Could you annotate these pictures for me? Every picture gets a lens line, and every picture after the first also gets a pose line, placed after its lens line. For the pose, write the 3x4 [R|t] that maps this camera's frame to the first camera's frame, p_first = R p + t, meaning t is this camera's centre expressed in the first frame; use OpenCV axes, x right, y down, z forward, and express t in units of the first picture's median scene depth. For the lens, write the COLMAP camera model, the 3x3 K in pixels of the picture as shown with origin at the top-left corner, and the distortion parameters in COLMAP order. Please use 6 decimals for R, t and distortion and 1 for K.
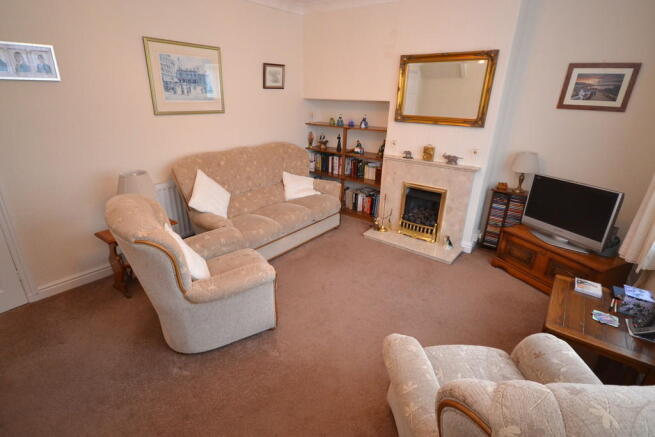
lens RADIAL K [[332.2, 0, 327.5], [0, 332.2, 218.5], [0, 0, 1]] dist [0.000126, -0.001738]
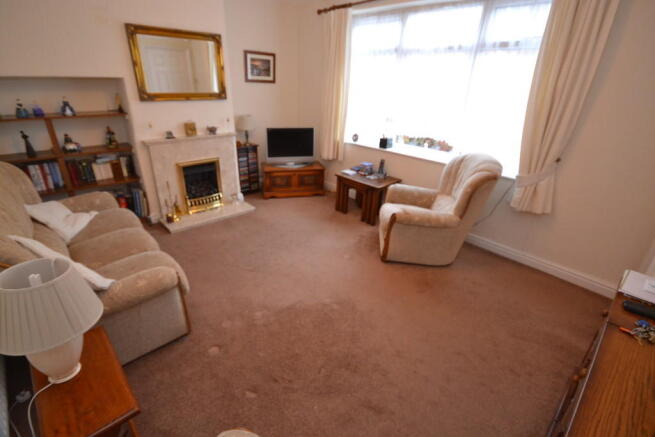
lens RADIAL K [[315.3, 0, 327.5], [0, 315.3, 218.5], [0, 0, 1]] dist [-0.002013, -0.000788]
pose [[0.127603, -0.414378, 0.901115, -0.658097], [0.324399, 0.876009, 0.356896, -0.165709], [-0.937274, 0.246779, 0.246205, 0.427052]]
